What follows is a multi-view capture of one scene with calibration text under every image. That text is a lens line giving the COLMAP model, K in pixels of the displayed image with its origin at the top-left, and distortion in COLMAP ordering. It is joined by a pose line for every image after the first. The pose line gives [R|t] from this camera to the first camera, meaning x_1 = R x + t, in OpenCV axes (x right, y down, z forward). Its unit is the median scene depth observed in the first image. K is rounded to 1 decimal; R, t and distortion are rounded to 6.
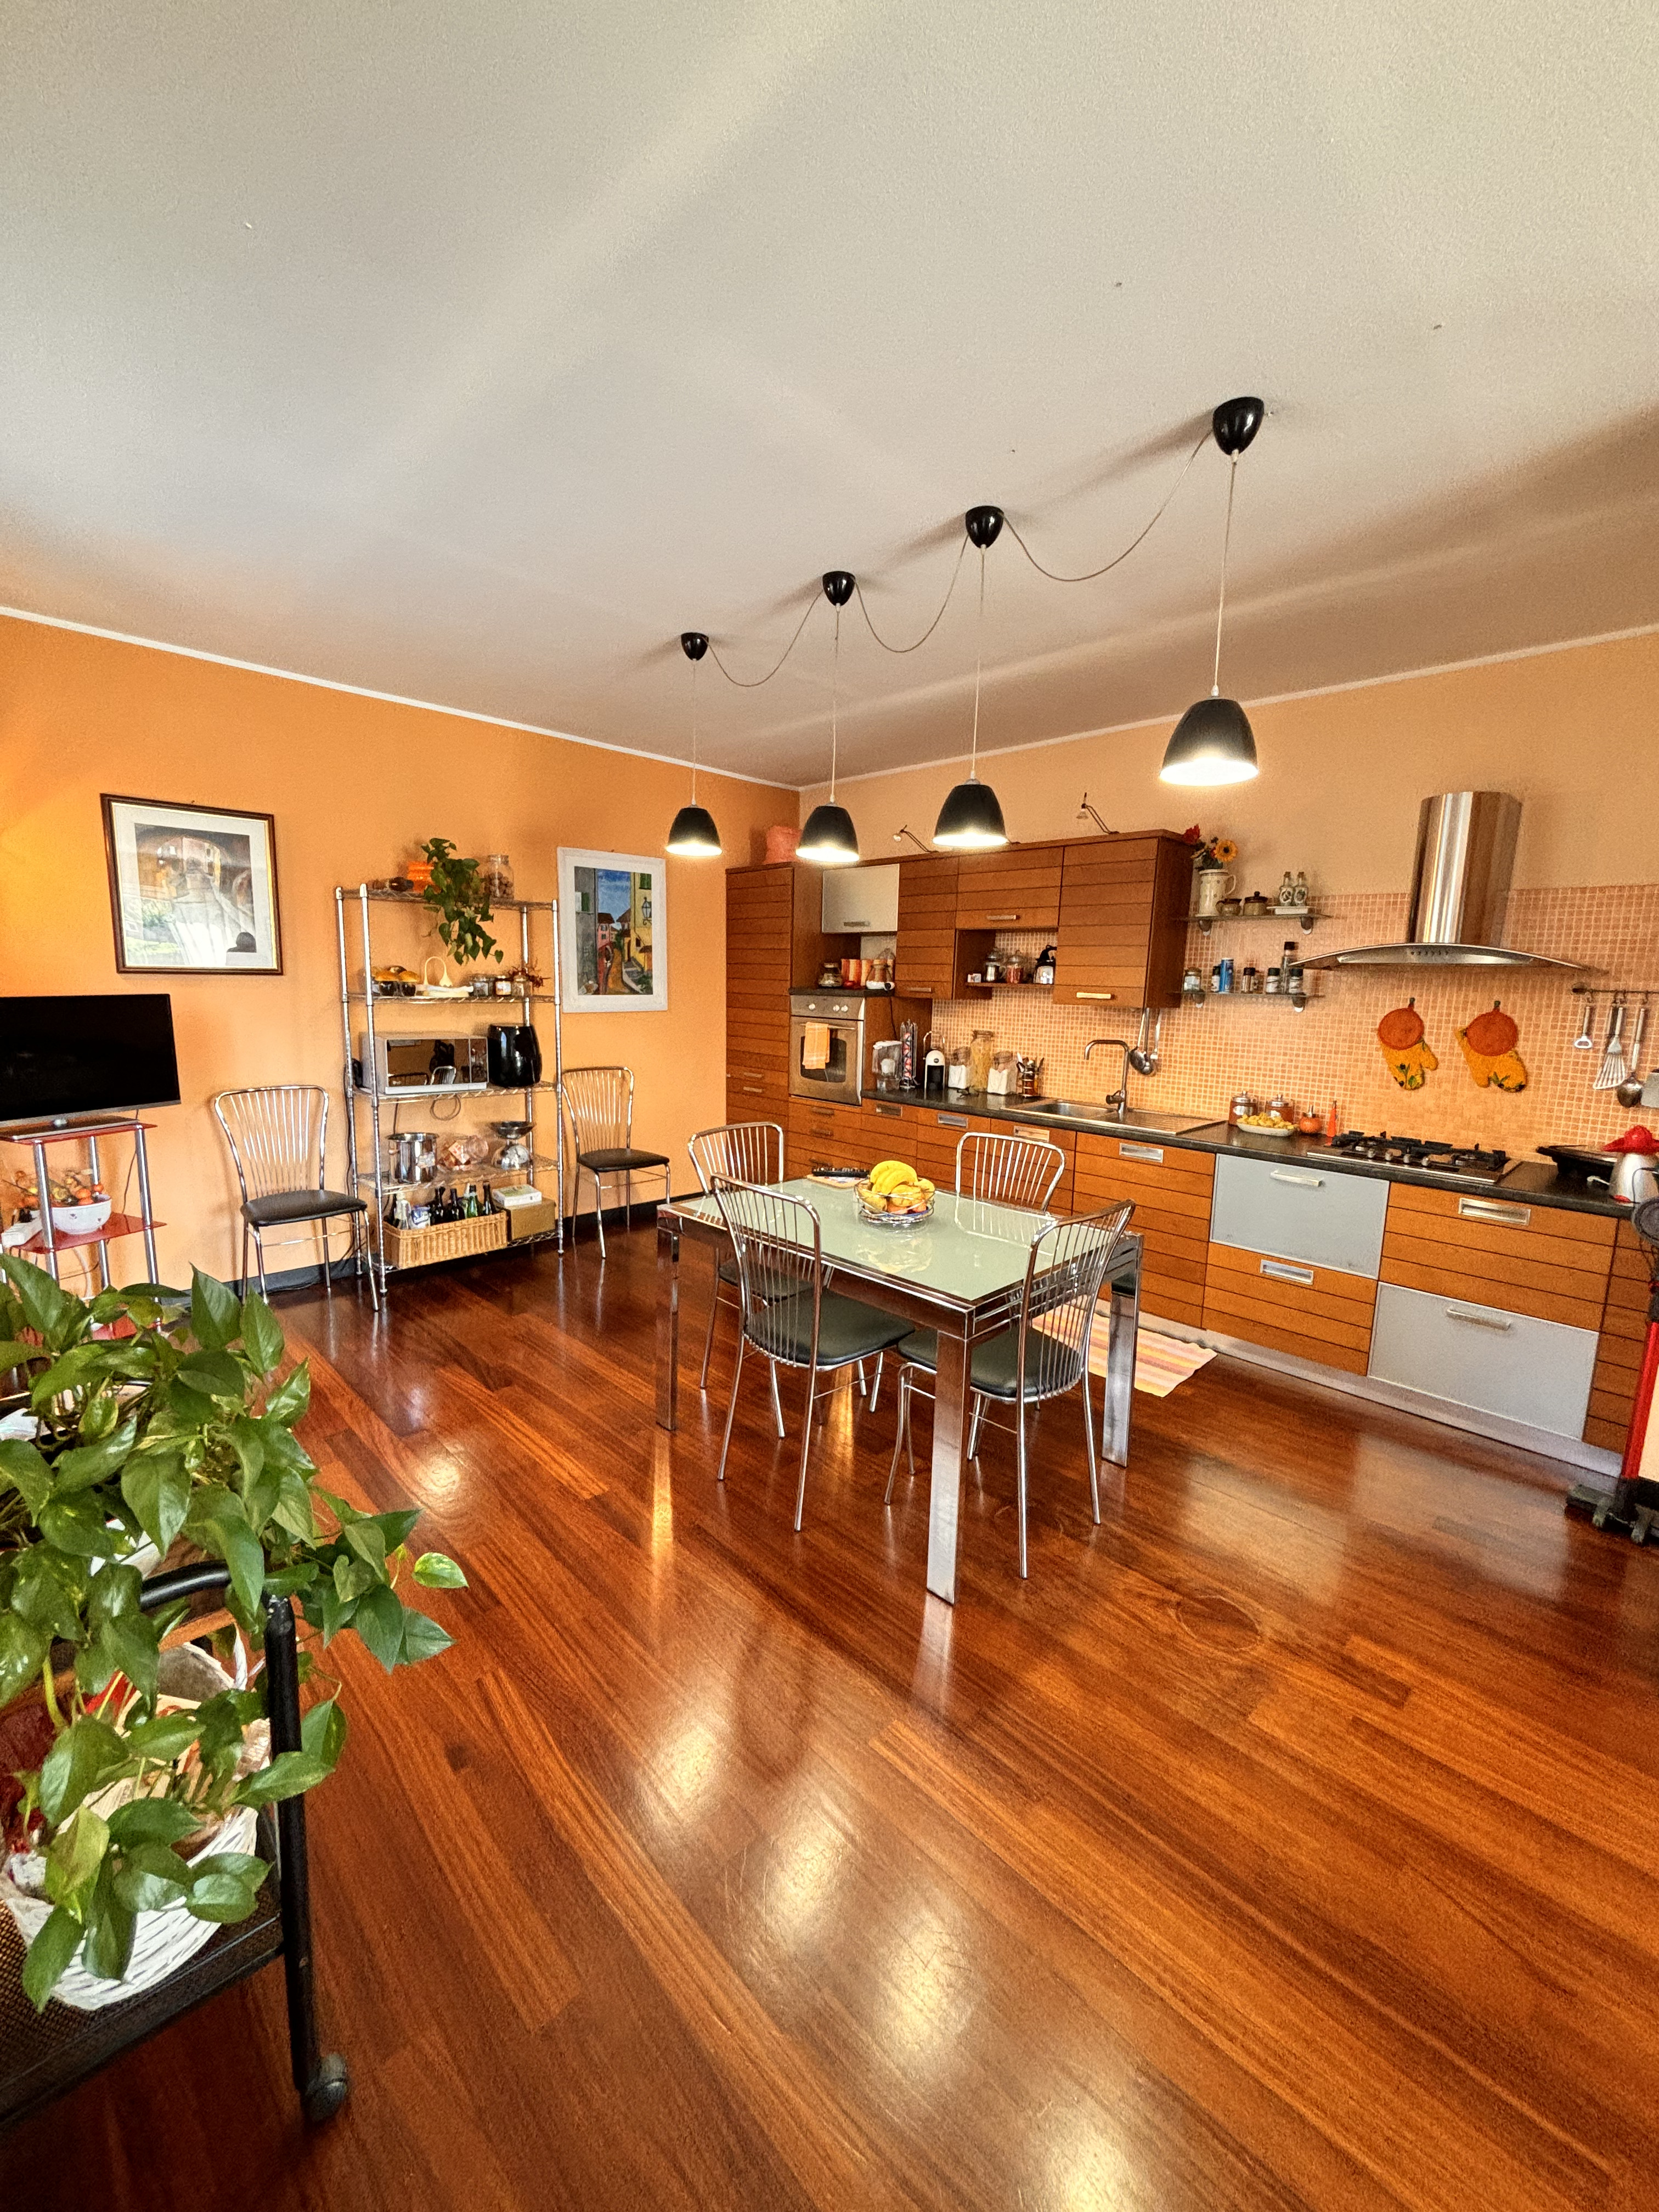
lens RADIAL K [[881.8, 0, 837.3], [0, 881.8, 1085.8], [0, 0, 1]] dist [-0.025678, -0.000180]
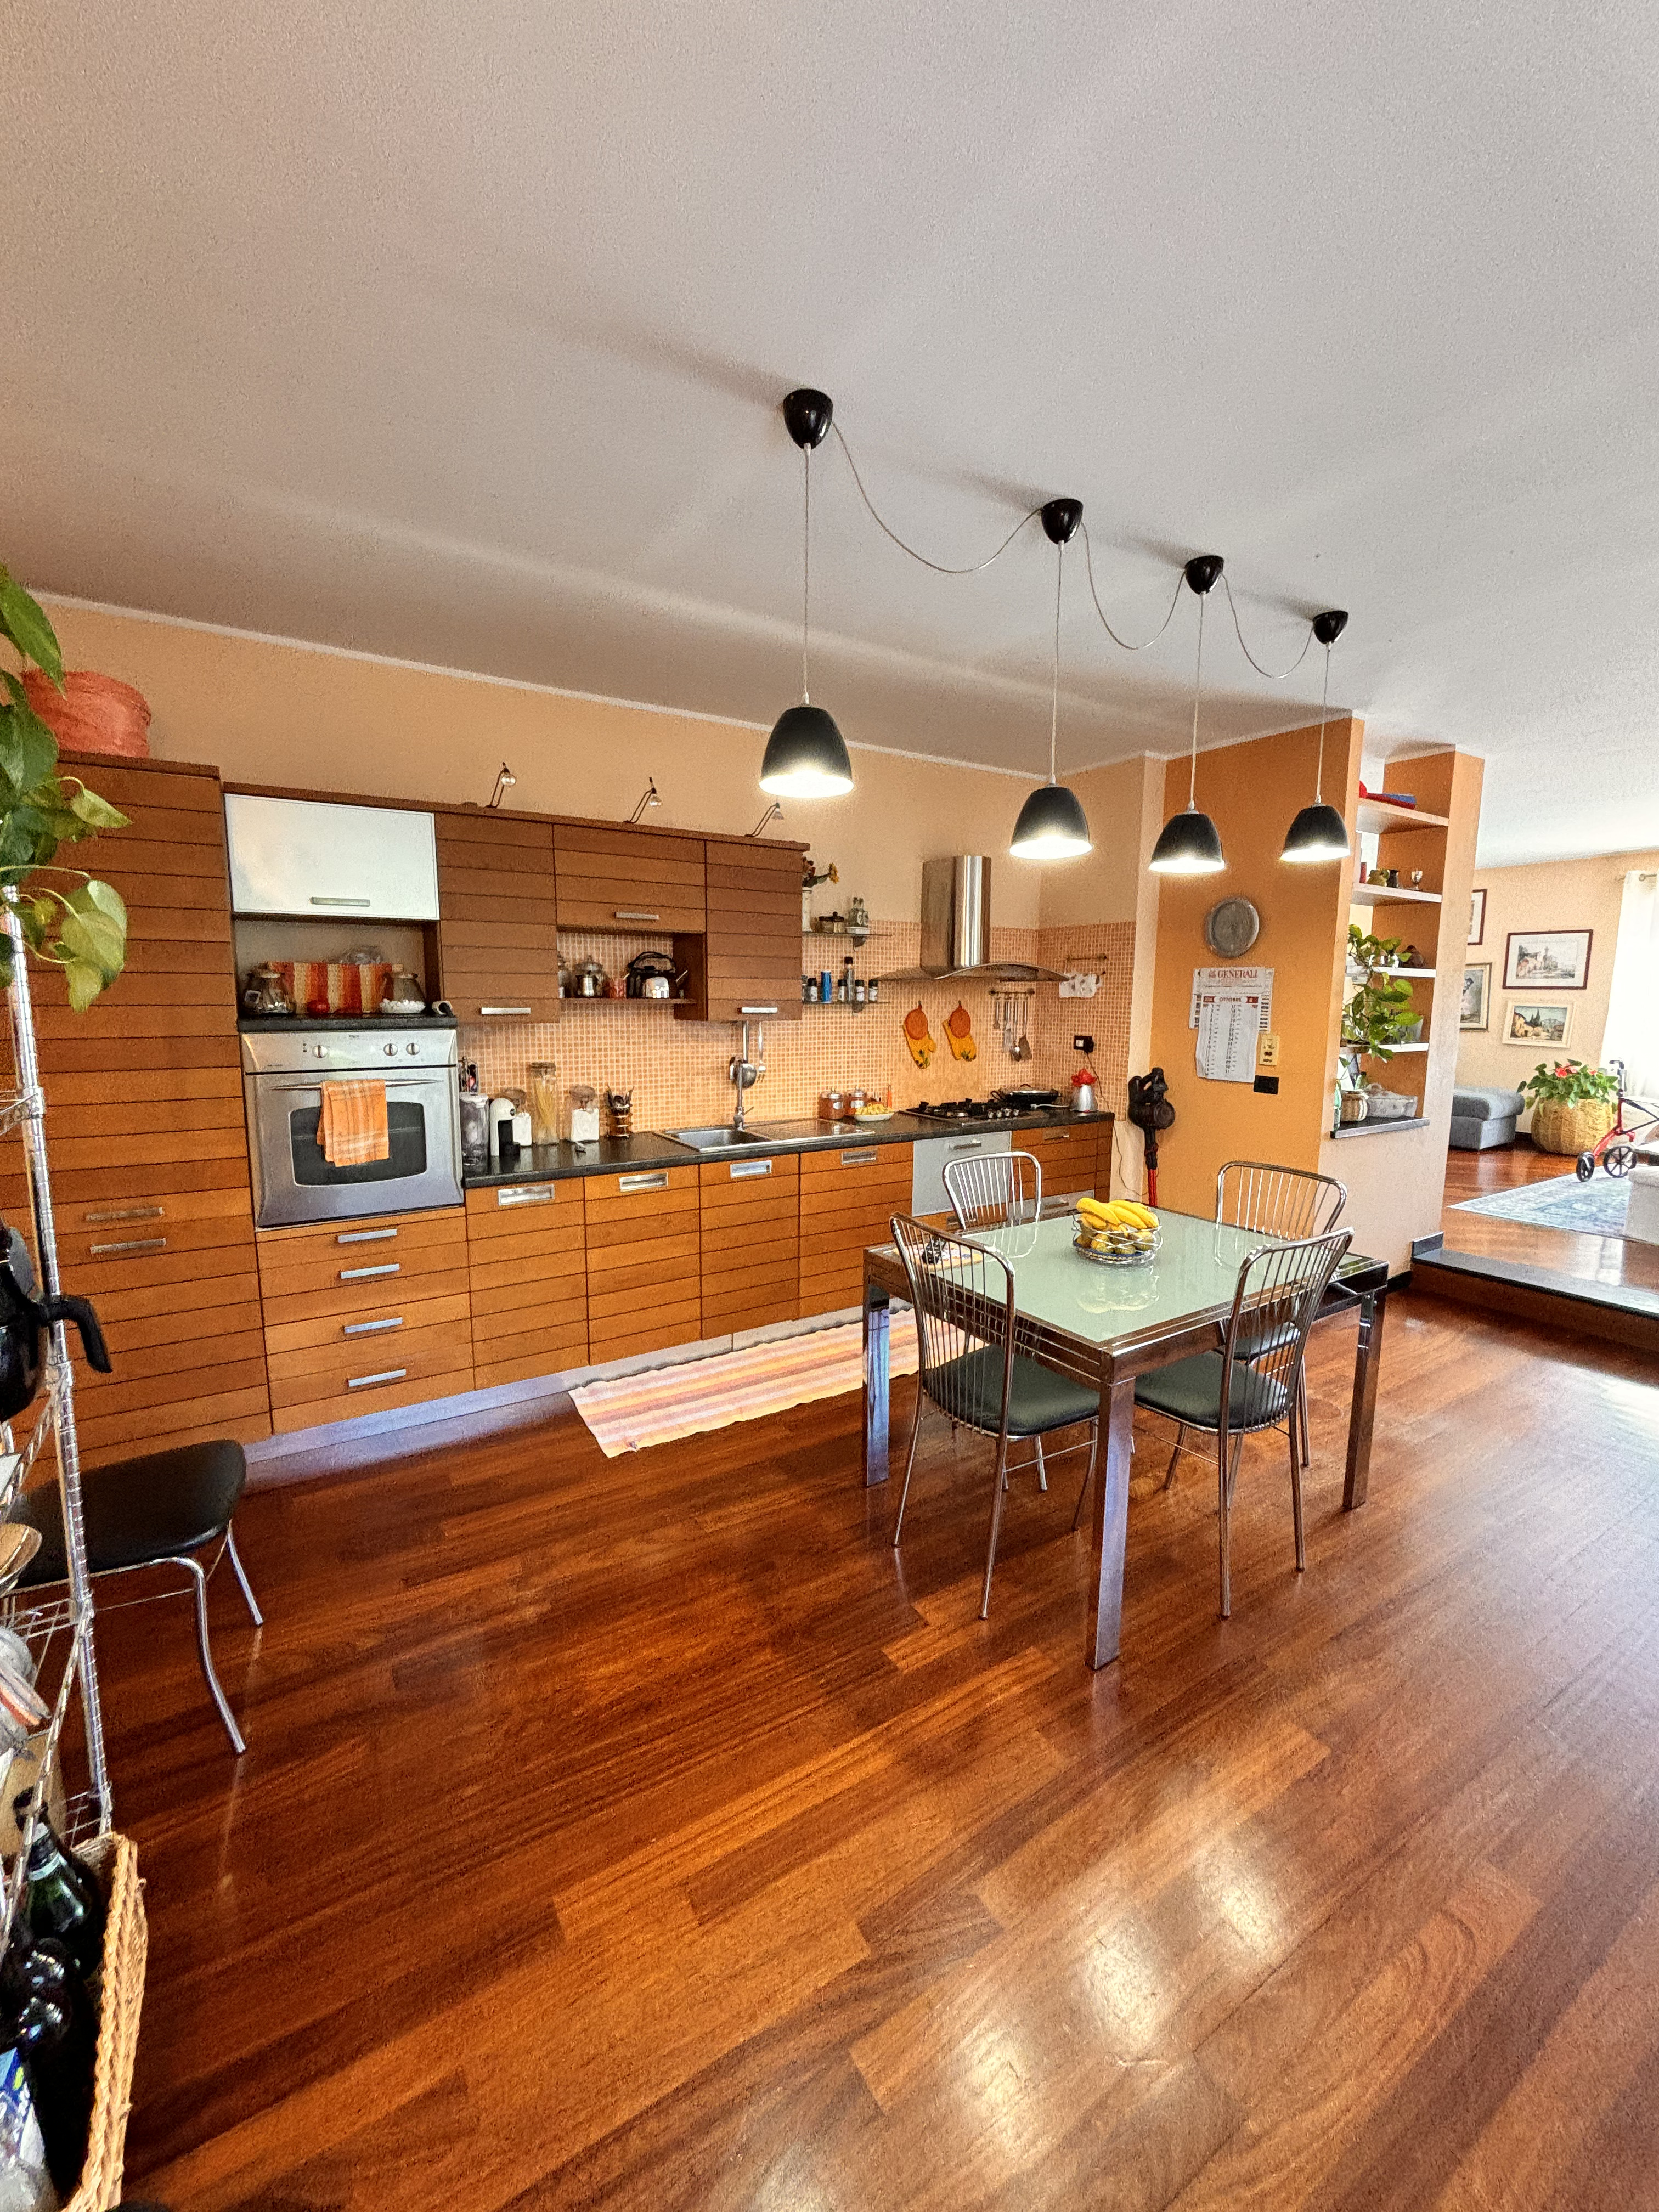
lens RADIAL K [[887.5, 0, 823.8], [0, 887.5, 1106.7], [0, 0, 1]] dist [-0.000163, -0.000418]
pose [[0.213166, -0.147335, 0.965843, -0.668389], [0.122182, 0.984824, 0.123264, -0.116725], [-0.969346, 0.091732, 0.227932, 0.778119]]
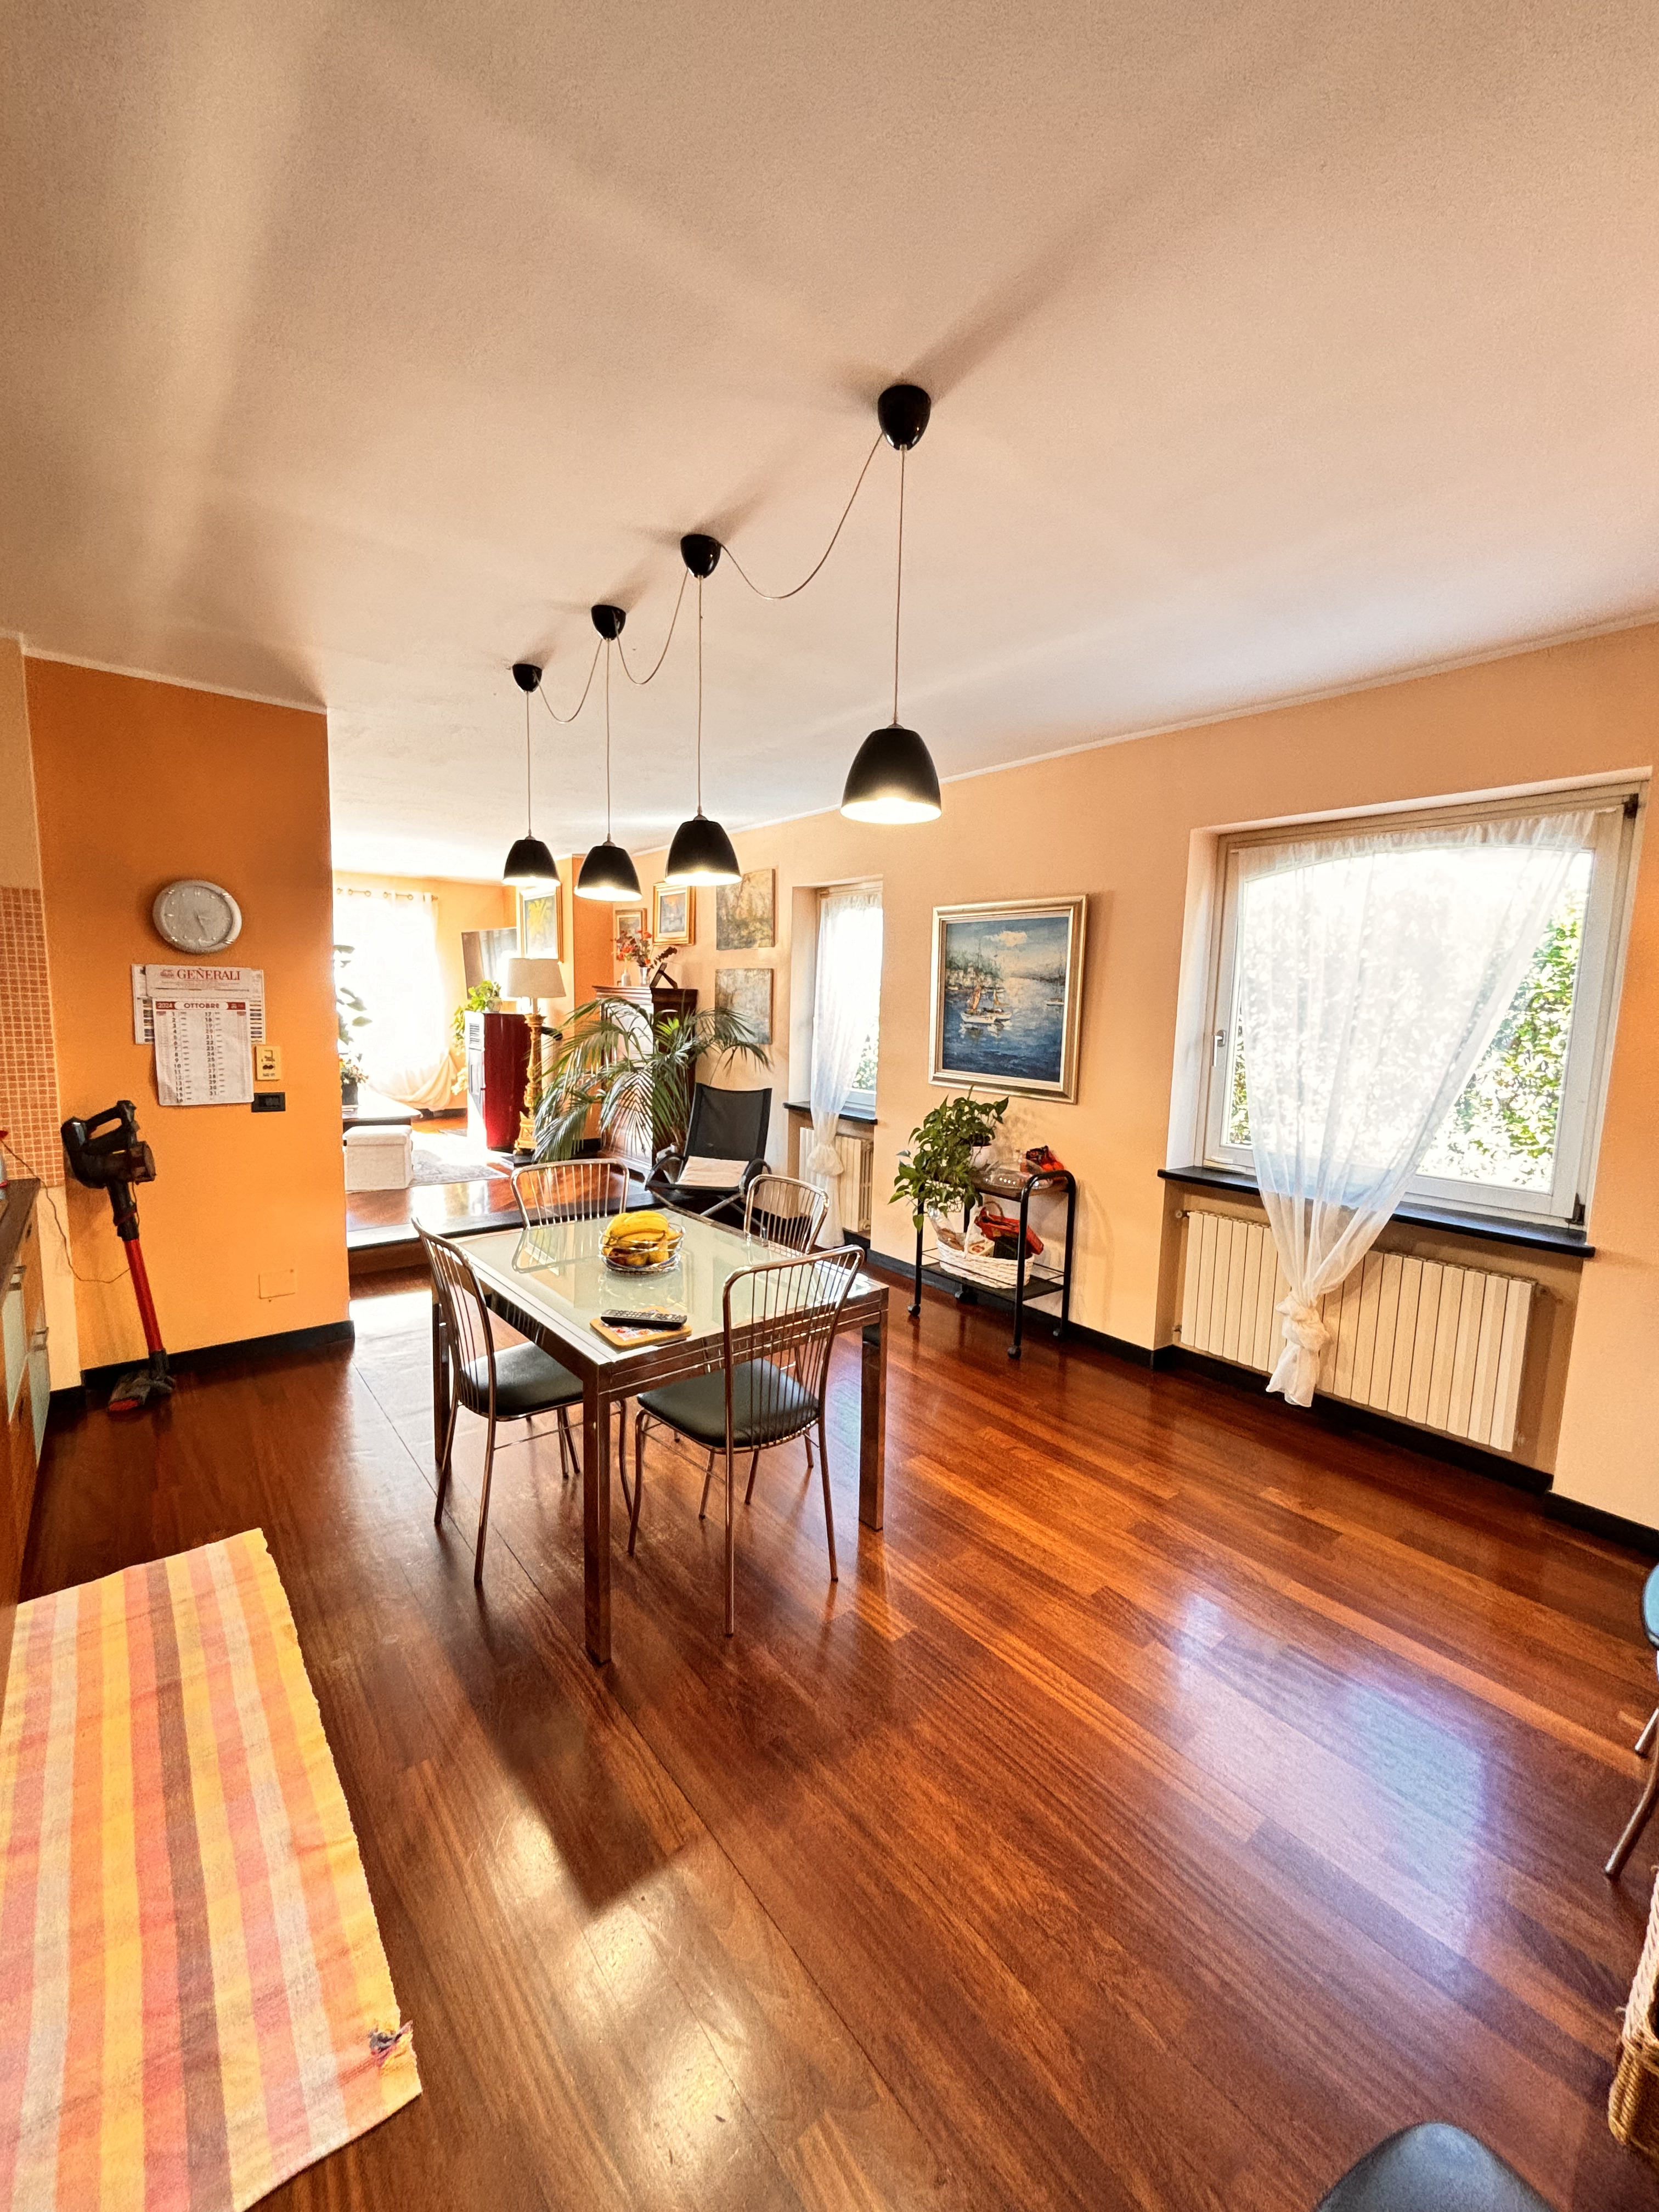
lens RADIAL K [[887.5, 0, 823.8], [0, 887.5, 1106.7], [0, 0, 1]] dist [-0.000163, -0.000418]
pose [[-0.993709, -0.062400, 0.092998, -0.168993], [-0.037136, 0.967003, 0.252044, -0.205963], [-0.105657, 0.247005, -0.963237, 1.383157]]
